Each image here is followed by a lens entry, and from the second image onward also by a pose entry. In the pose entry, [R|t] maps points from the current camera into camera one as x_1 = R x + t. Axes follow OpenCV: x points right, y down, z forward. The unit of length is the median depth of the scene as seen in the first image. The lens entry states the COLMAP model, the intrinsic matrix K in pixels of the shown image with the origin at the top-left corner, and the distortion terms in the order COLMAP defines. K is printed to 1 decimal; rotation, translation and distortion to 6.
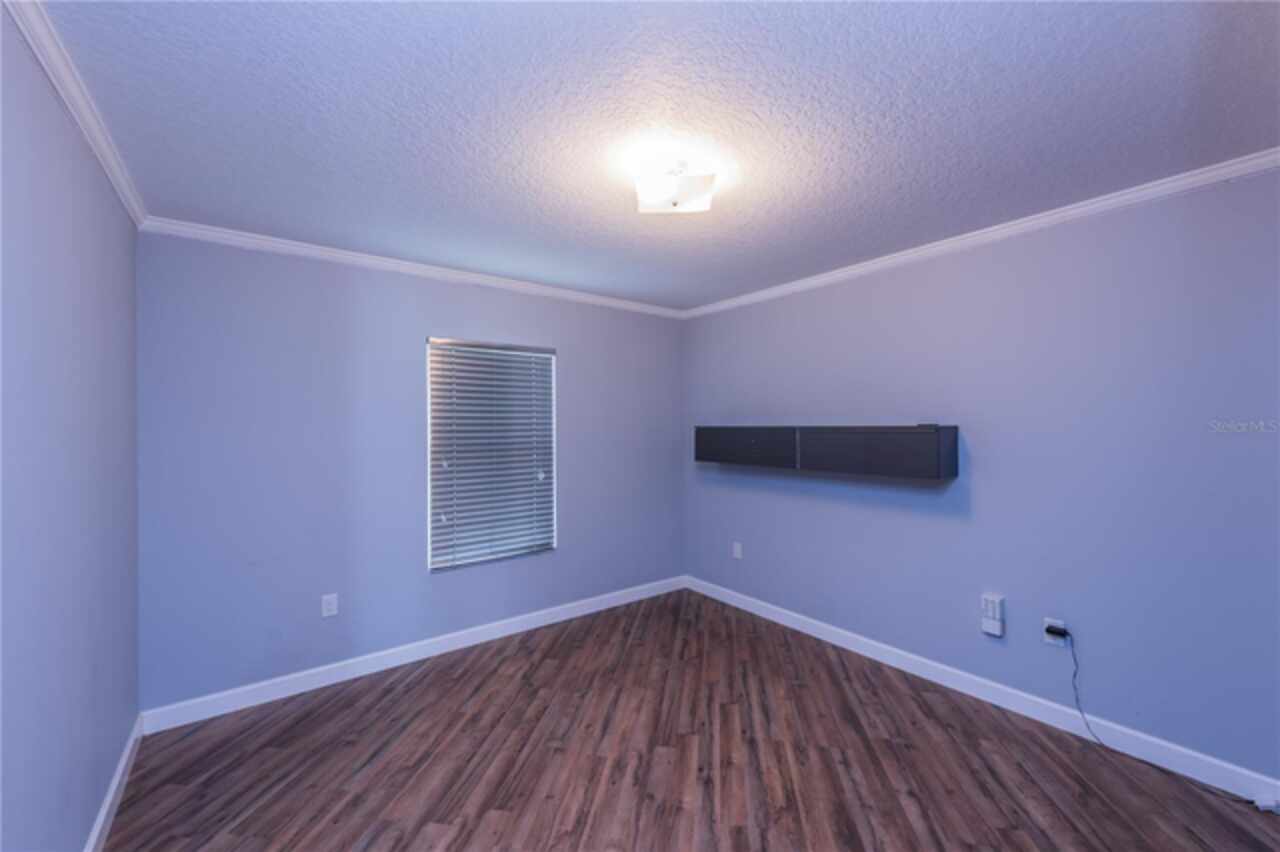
lens RADIAL K [[501.7, 0, 643.6], [0, 501.7, 428.3], [0, 0, 1]] dist [0.017054, -0.000191]
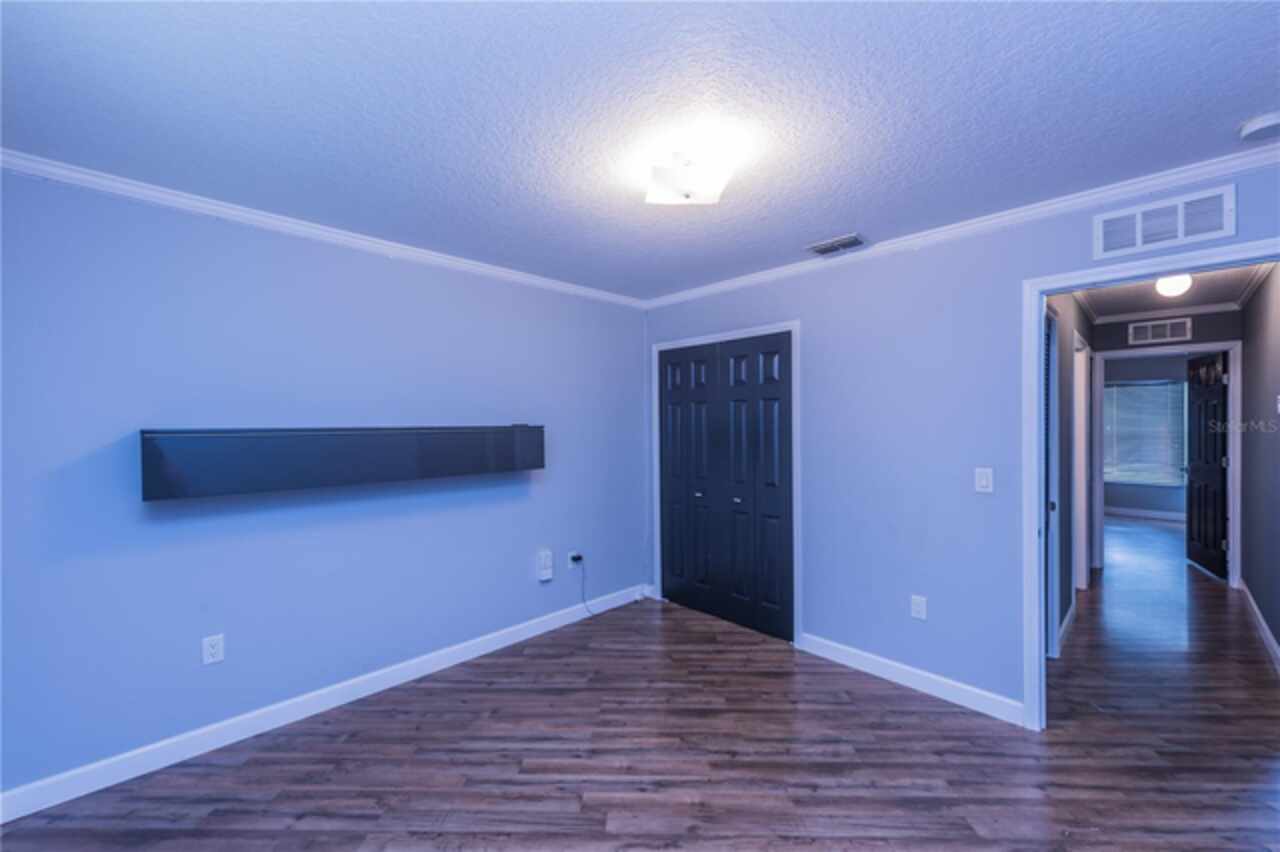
lens RADIAL K [[501.7, 0, 643.6], [0, 501.7, 428.3], [0, 0, 1]] dist [0.017054, -0.000191]
pose [[-0.122269, -0.003818, 0.992490, -0.725514], [0.011352, 0.999922, 0.005245, -0.001541], [-0.992432, 0.011908, -0.122217, 0.980013]]
